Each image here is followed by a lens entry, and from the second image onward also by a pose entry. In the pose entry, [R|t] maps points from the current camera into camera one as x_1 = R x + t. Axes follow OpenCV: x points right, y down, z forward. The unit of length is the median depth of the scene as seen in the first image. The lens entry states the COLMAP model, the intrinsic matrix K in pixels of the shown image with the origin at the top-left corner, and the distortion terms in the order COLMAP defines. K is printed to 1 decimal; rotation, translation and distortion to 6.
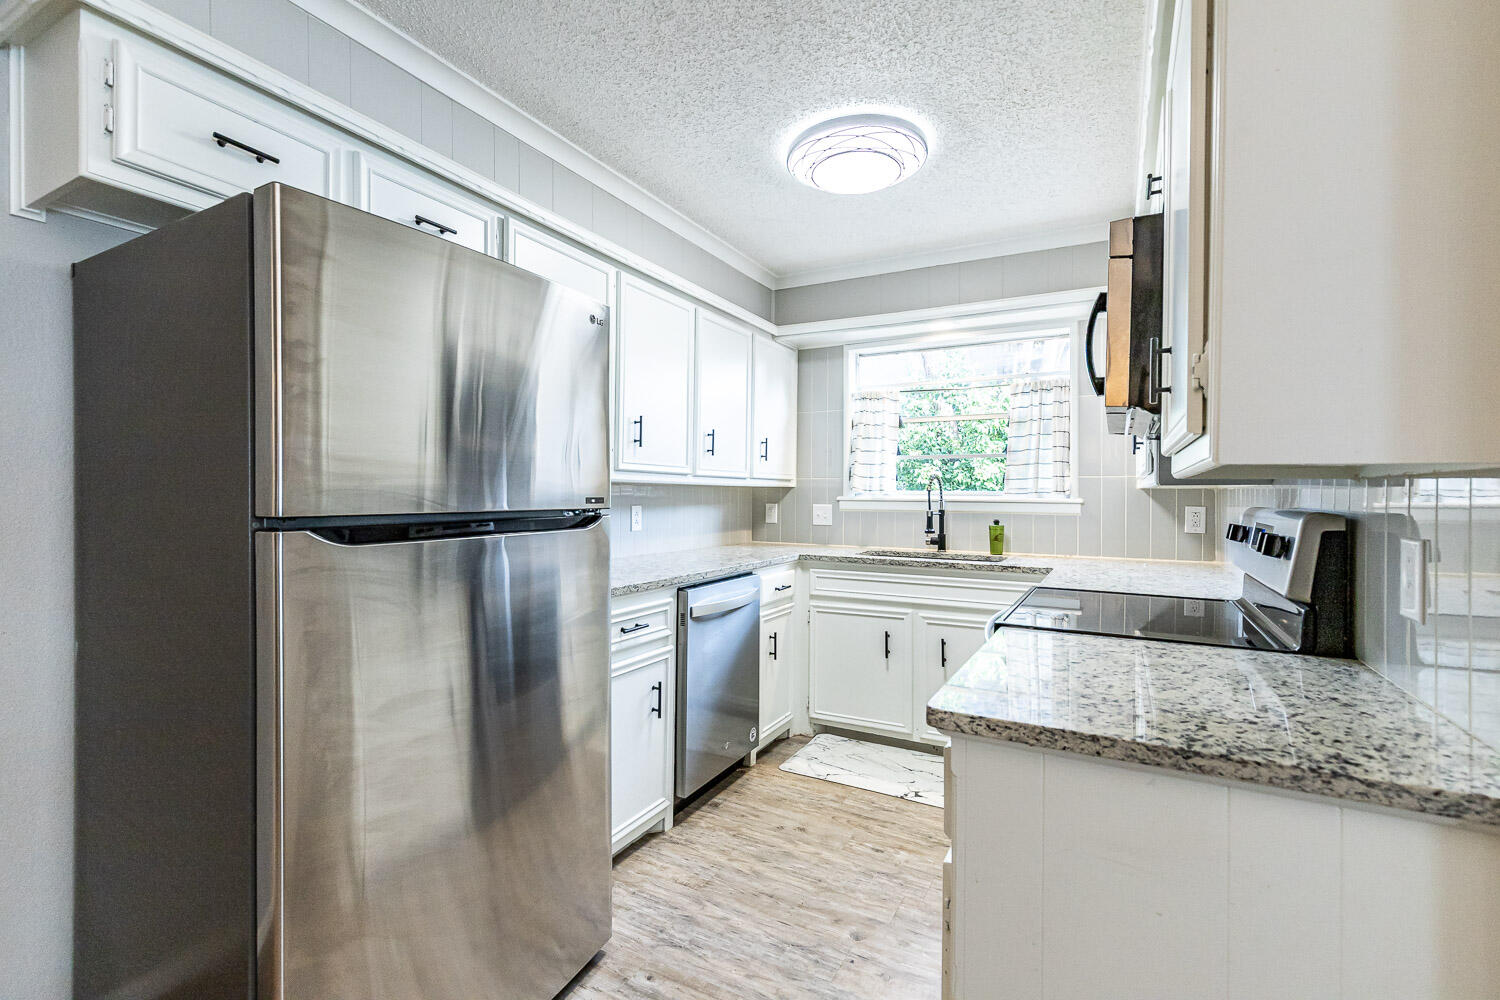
lens RADIAL K [[670.3, 0, 748.7], [0, 670.3, 491.4], [0, 0, 1]] dist [0.015929, -0.000270]
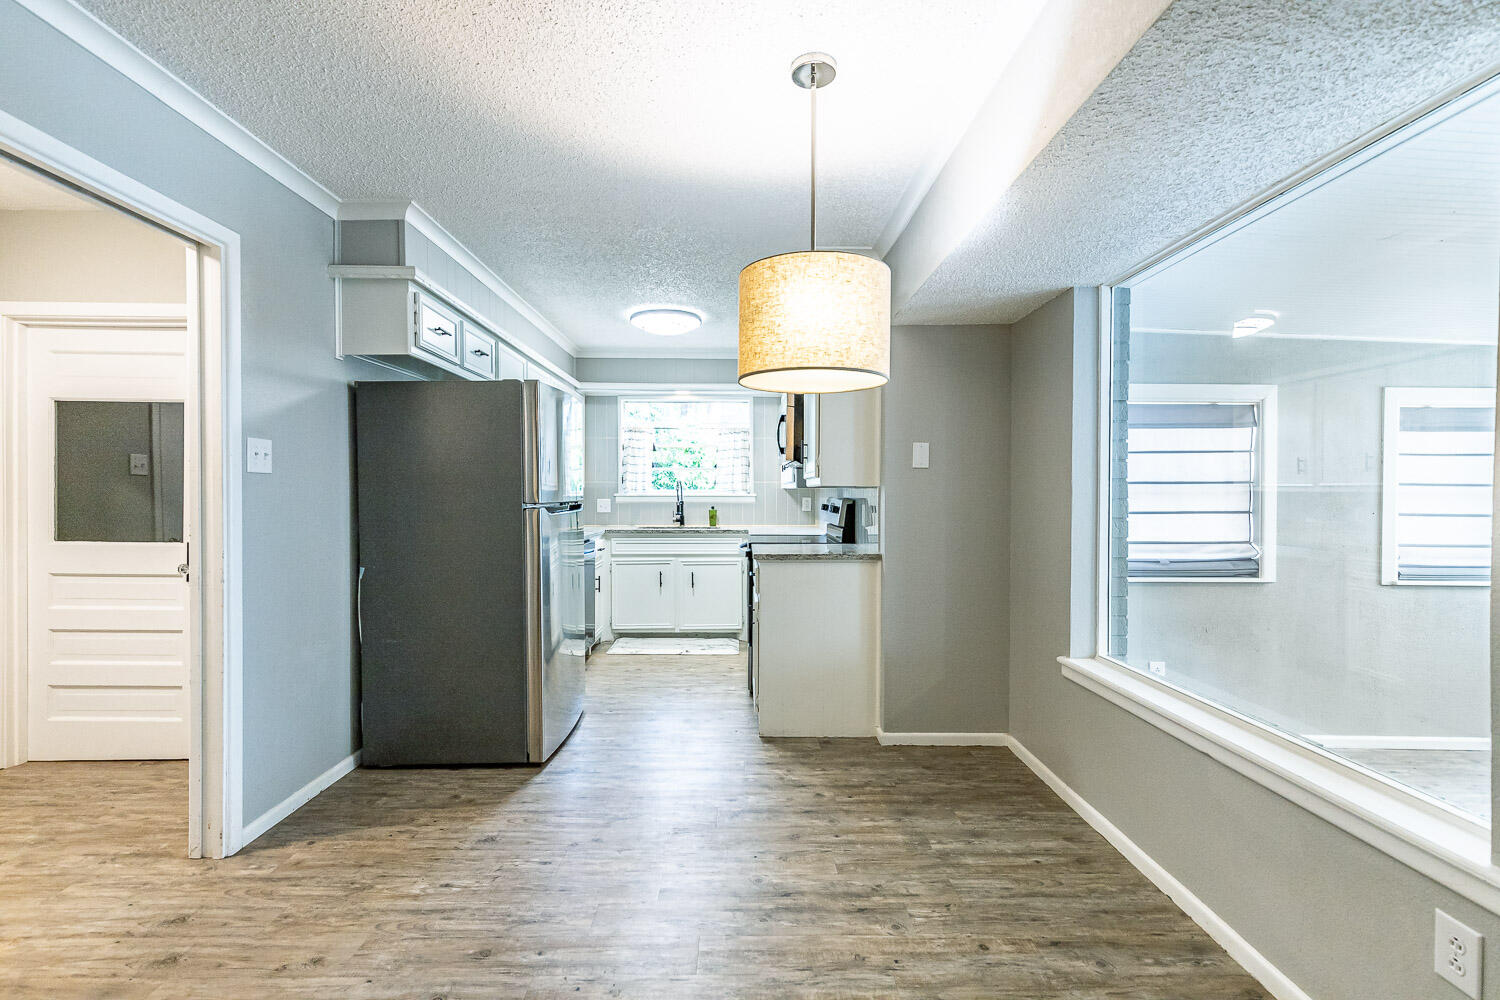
lens RADIAL K [[676.6, 0, 742.0], [0, 676.6, 497.9], [0, 0, 1]] dist [0.008172, -0.000862]
pose [[0.872250, -0.010945, 0.488937, -0.433959], [0.002945, 0.999849, 0.017128, -0.010081], [-0.489051, -0.013500, 0.872151, -0.584253]]
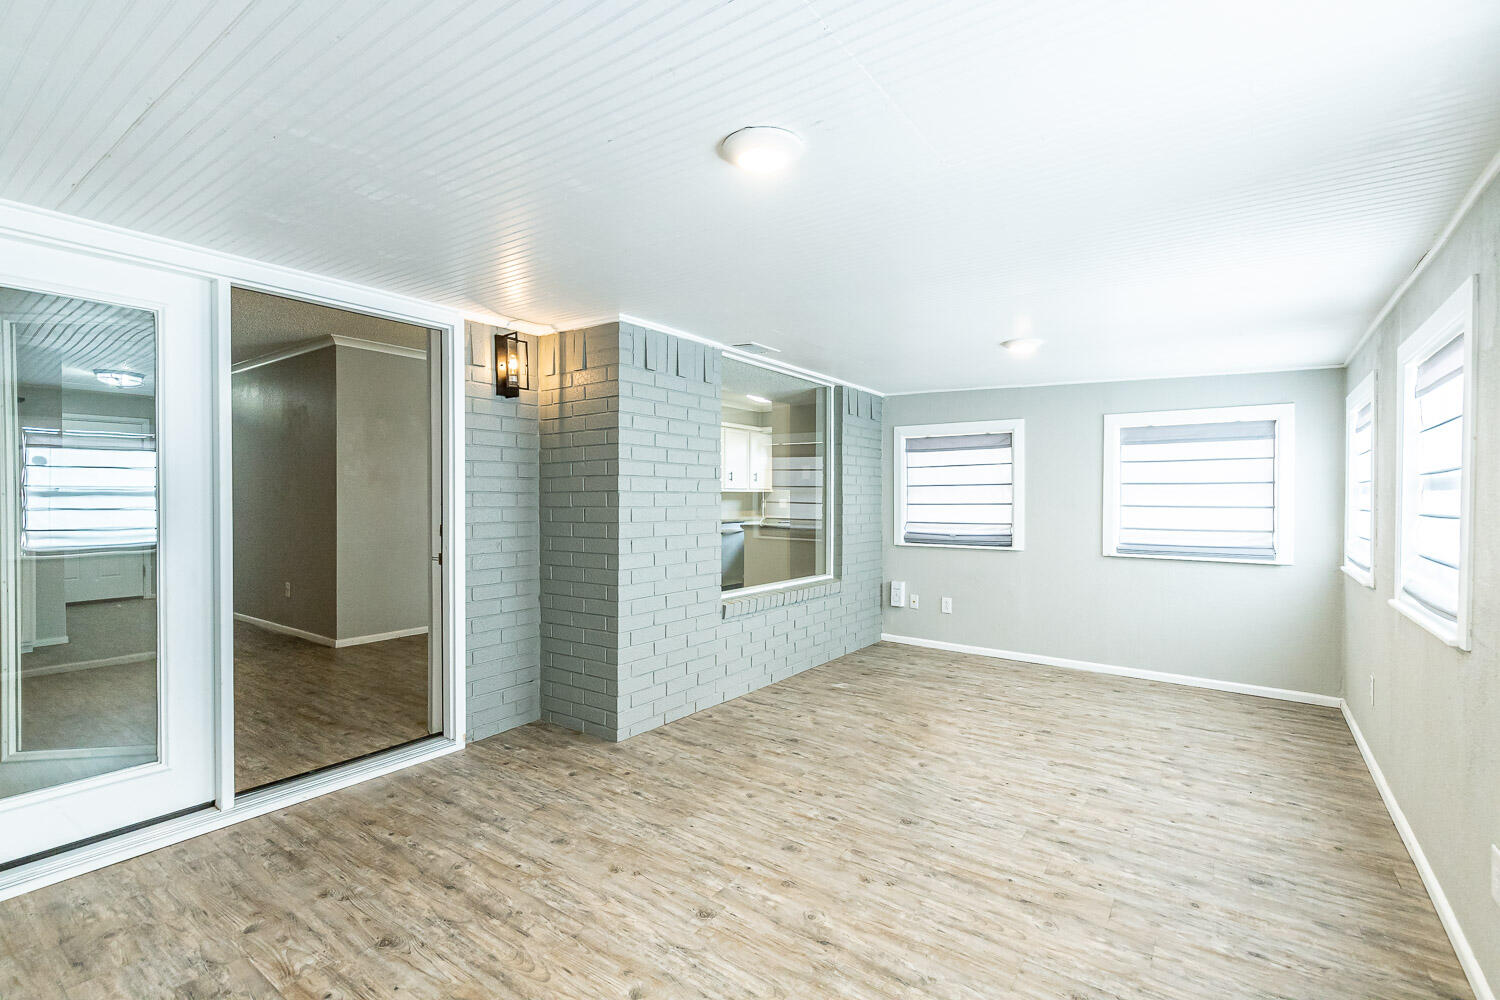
lens RADIAL K [[672.5, 0, 749.6], [0, 672.5, 505.6], [0, 0, 1]] dist [0.010217, -0.001369]
pose [[0.992572, -0.009414, -0.121291, 0.344540], [0.011062, 0.999855, 0.012926, 0.008778], [0.121152, -0.014172, 0.992533, -1.674725]]
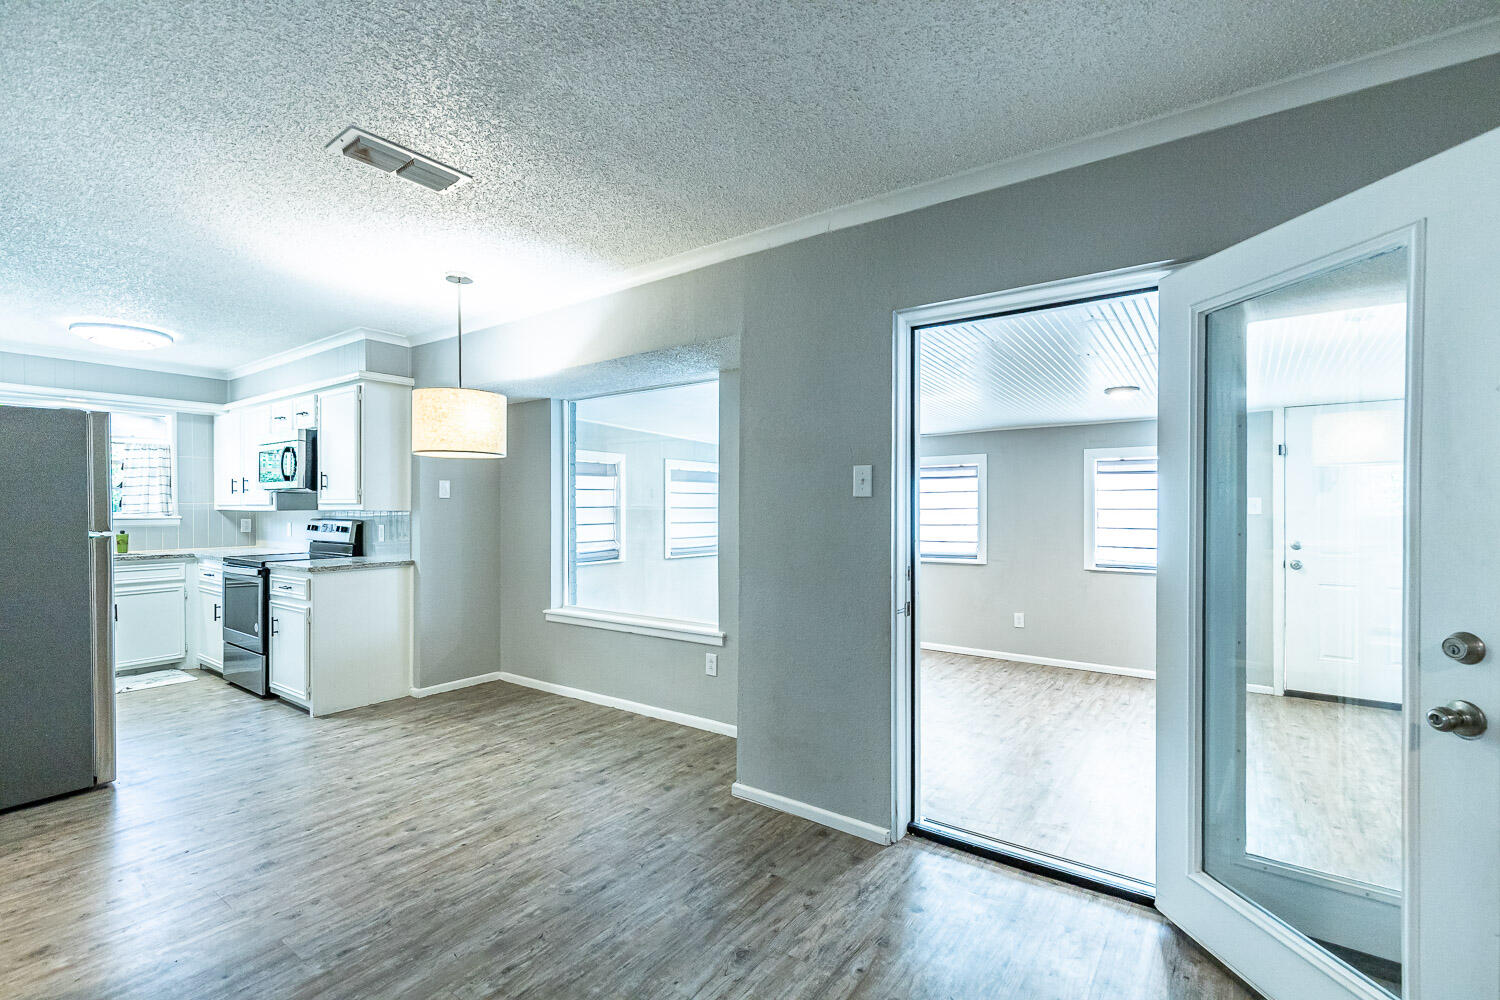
lens RADIAL K [[674.9, 0, 749.0], [0, 674.9, 505.6], [0, 0, 1]] dist [0.016229, -0.000281]
pose [[0.126190, -0.007894, 0.991975, -1.049924], [-0.002925, 0.999961, 0.008329, -0.034459], [-0.992002, -0.003953, 0.126162, -0.661360]]
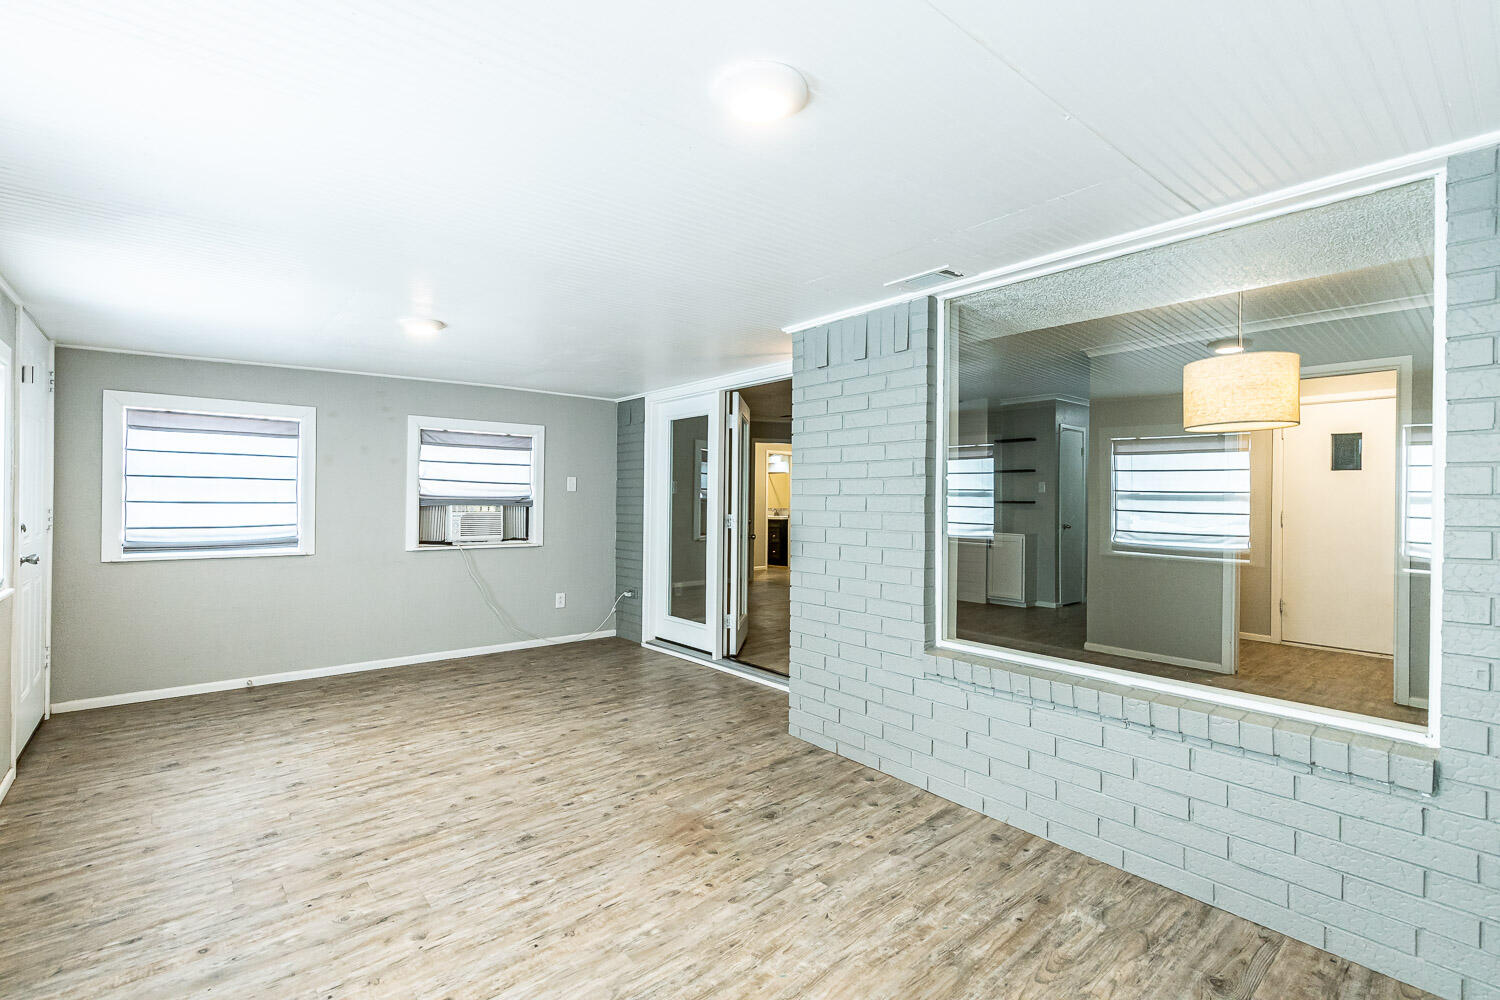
lens RADIAL K [[676.6, 0, 742.0], [0, 676.6, 497.9], [0, 0, 1]] dist [0.008172, -0.000862]
pose [[-0.359286, -0.021542, -0.932979, 1.038749], [-0.012437, 0.999755, -0.018294, 0.023386], [0.933145, 0.005030, -0.359466, -0.408353]]
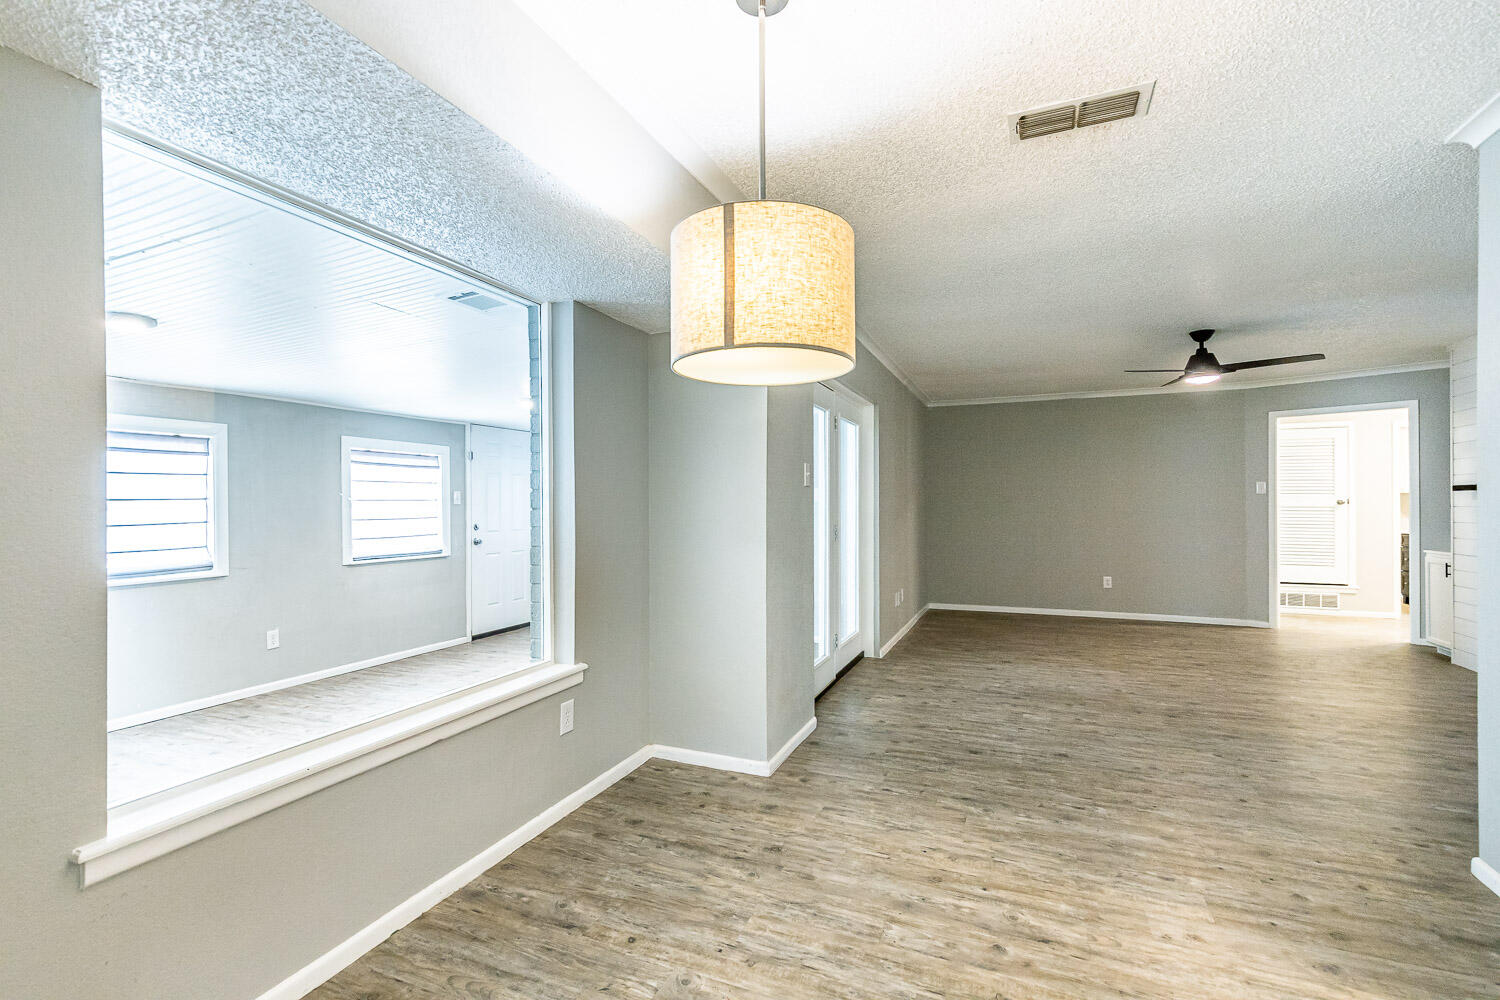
lens RADIAL K [[671.0, 0, 744.3], [0, 671.0, 505.6], [0, 0, 1]] dist [0.008938, -0.000961]
pose [[-0.994594, -0.006454, -0.103637, -0.032417], [-0.006062, 0.999973, -0.004104, -0.001075], [0.103661, -0.003453, -0.994607, 0.369025]]
